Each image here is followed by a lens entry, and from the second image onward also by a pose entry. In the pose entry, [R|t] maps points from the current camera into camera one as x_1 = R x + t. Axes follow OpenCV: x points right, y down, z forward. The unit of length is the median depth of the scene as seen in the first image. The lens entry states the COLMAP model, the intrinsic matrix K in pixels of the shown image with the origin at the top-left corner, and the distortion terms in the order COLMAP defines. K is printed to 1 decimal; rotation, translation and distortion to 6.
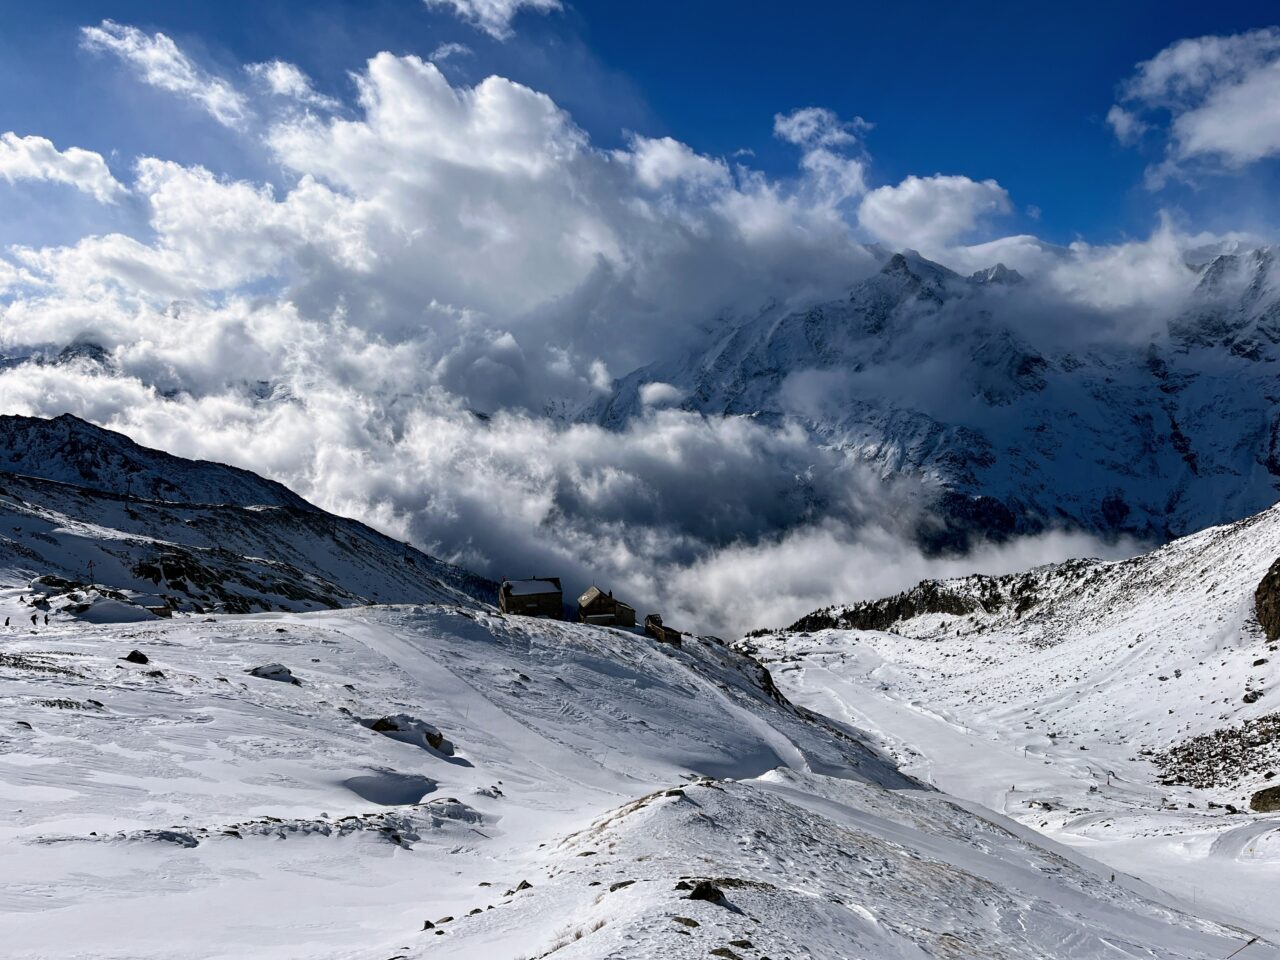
lens RADIAL K [[985.2, 0, 640.0], [0, 985.2, 480.0], [0, 0, 1]] dist [0.038713, -0.045996]
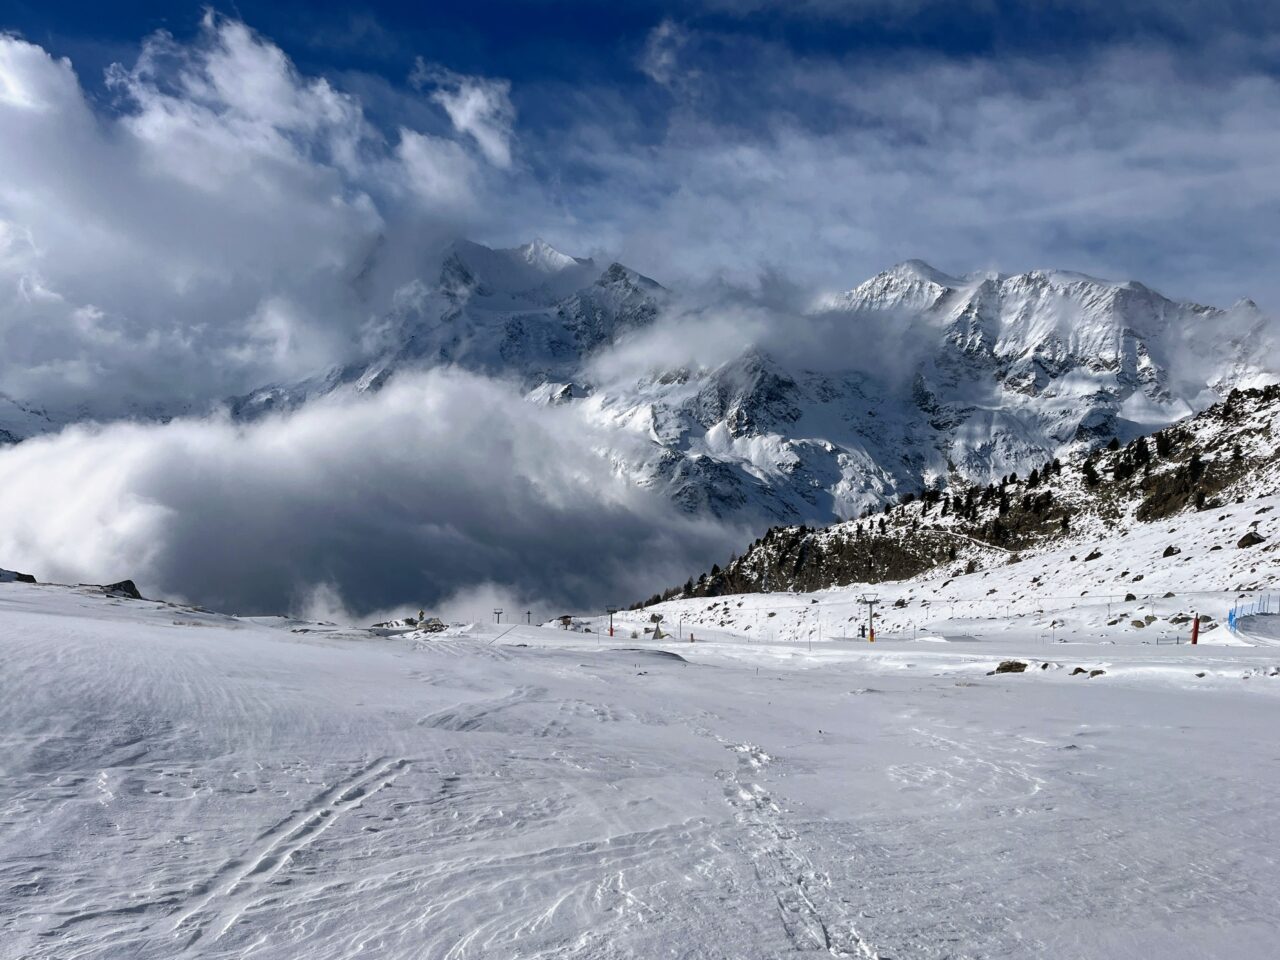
lens RADIAL K [[1140.6, 0, 640.0], [0, 1140.6, 480.0], [0, 0, 1]] dist [0.059547, -0.000883]
pose [[0.957612, 0.039461, 0.285344, 0.105041], [-0.014347, 0.995877, -0.089573, 0.135199], [-0.287702, 0.081683, 0.954230, 0.602909]]
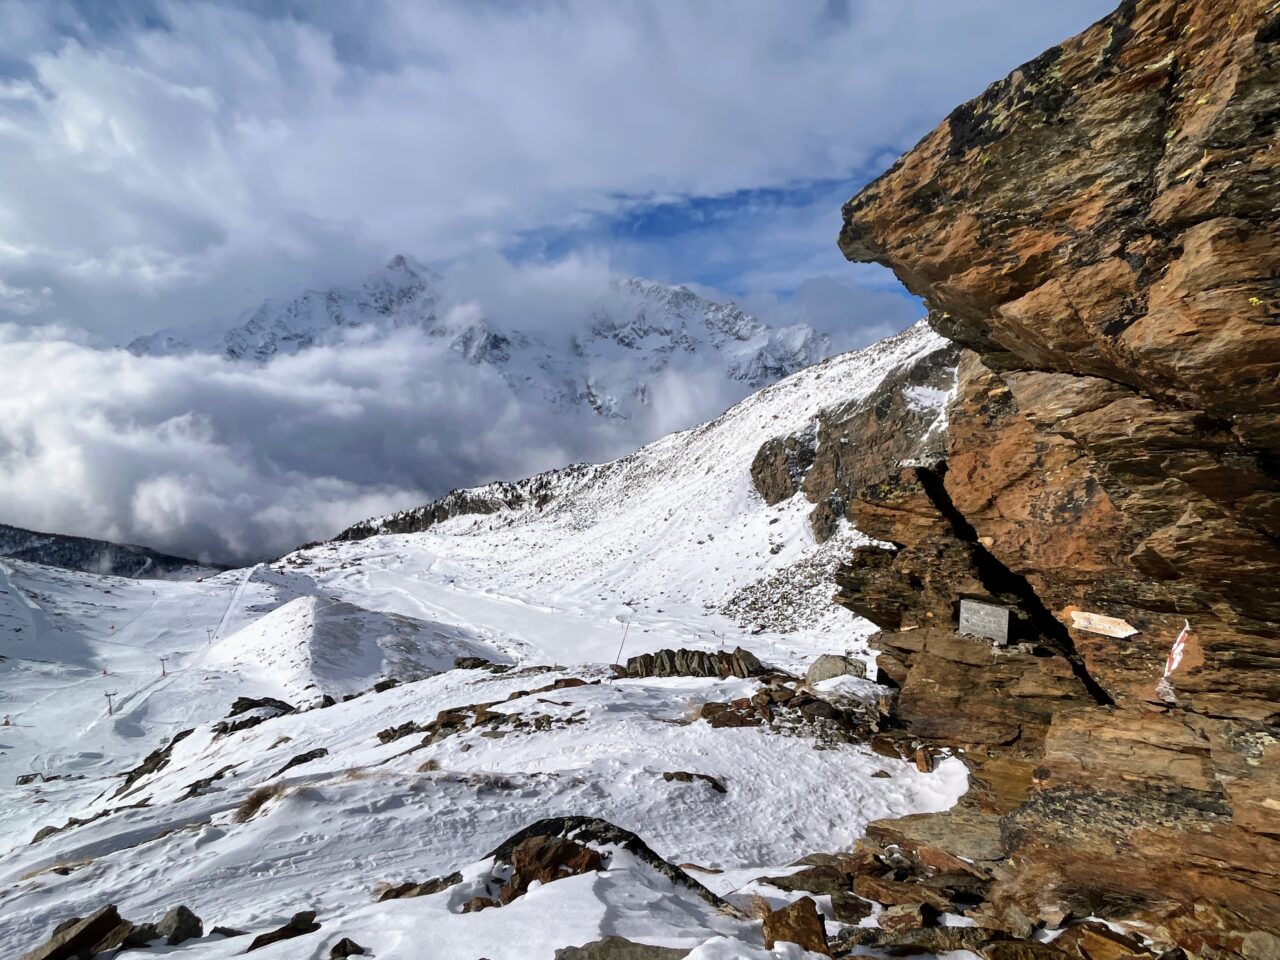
lens RADIAL K [[686.5, 0, 640.0], [0, 686.5, 480.0], [0, 0, 1]] dist [-0.000920, -0.000400]
pose [[0.828650, -0.048539, 0.557659, 0.003100], [0.008555, 0.997215, 0.074085, 0.034184], [-0.559702, -0.056620, 0.826758, 0.197157]]
